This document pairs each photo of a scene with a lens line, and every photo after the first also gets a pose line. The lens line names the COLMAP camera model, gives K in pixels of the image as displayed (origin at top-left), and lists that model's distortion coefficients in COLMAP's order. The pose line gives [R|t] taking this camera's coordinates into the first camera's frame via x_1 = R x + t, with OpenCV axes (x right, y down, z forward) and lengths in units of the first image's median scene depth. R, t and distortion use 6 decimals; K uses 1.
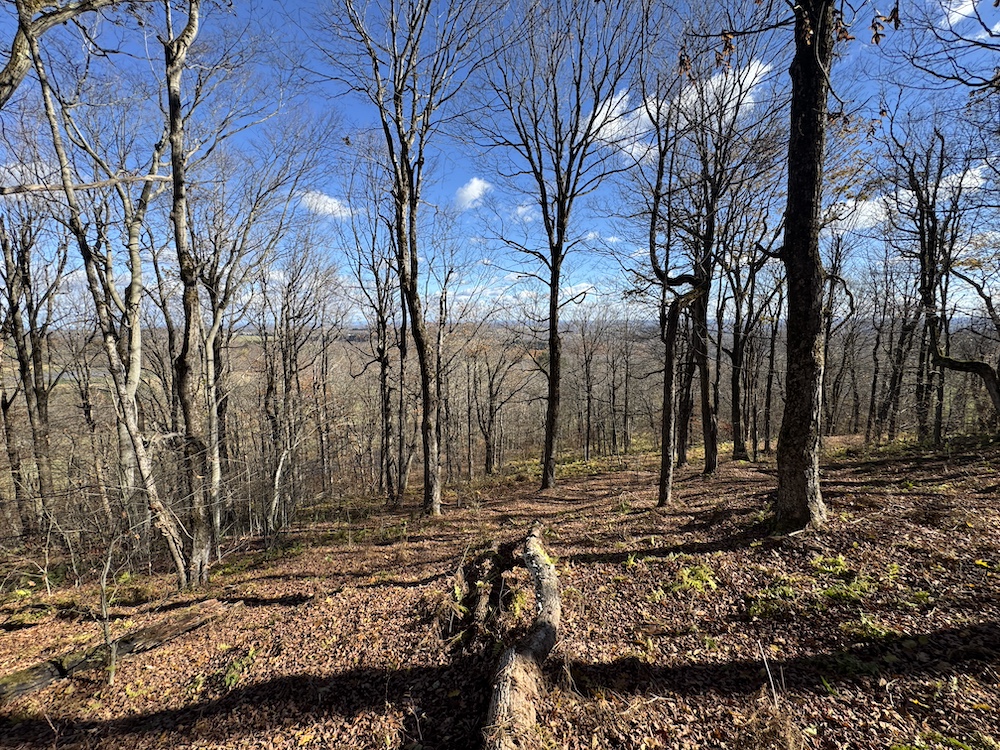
lens RADIAL K [[398.1, 0, 501.4], [0, 398.1, 375.5], [0, 0, 1]] dist [0.003846, -0.000020]
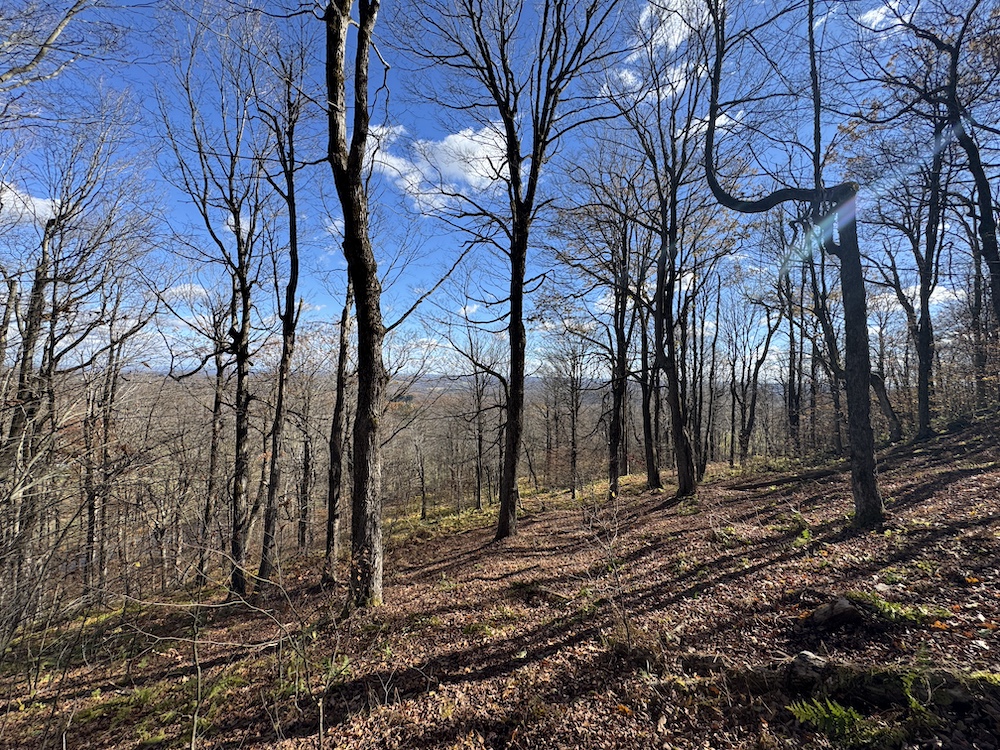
lens RADIAL K [[398.1, 0, 494.8], [0, 398.1, 382.6], [0, 0, 1]] dist [0.003846, -0.000020]
pose [[0.934728, 0.031960, 0.353923, -0.193244], [0.012929, 0.992229, -0.123748, 0.122860], [-0.355128, 0.120246, 0.927052, 0.399643]]
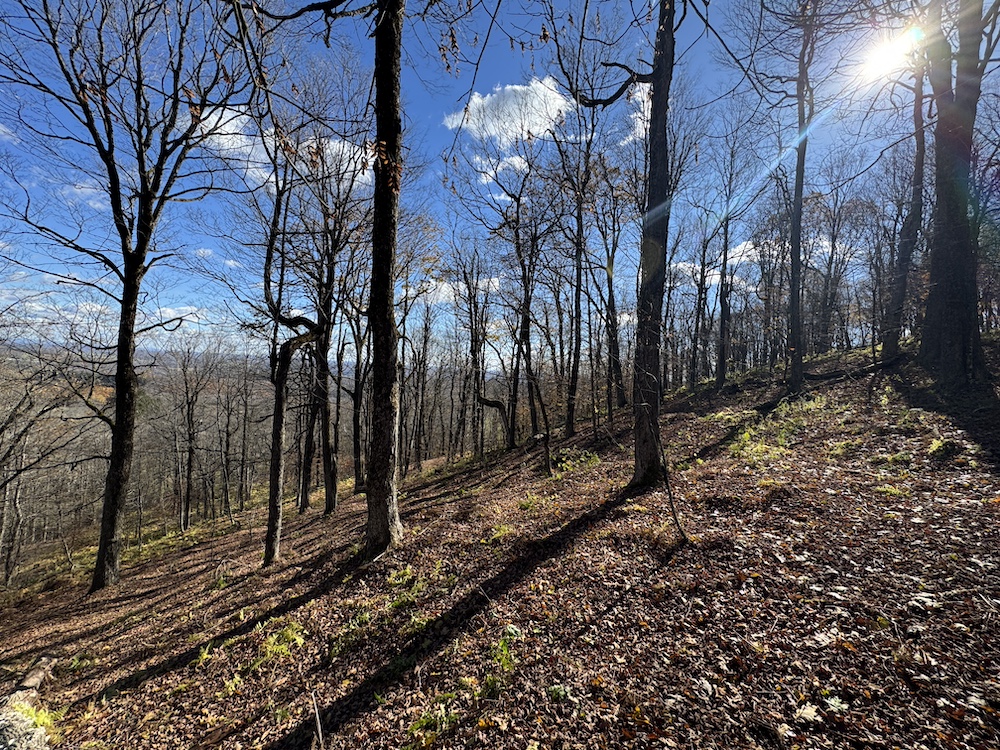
lens RADIAL K [[398.1, 0, 500.7], [0, 398.1, 375.7], [0, 0, 1]] dist [0.003846, -0.000020]
pose [[0.645141, 0.039236, 0.763056, 0.017359], [0.036719, 0.995935, -0.082255, -0.002791], [-0.763181, 0.081085, 0.641077, -0.006891]]
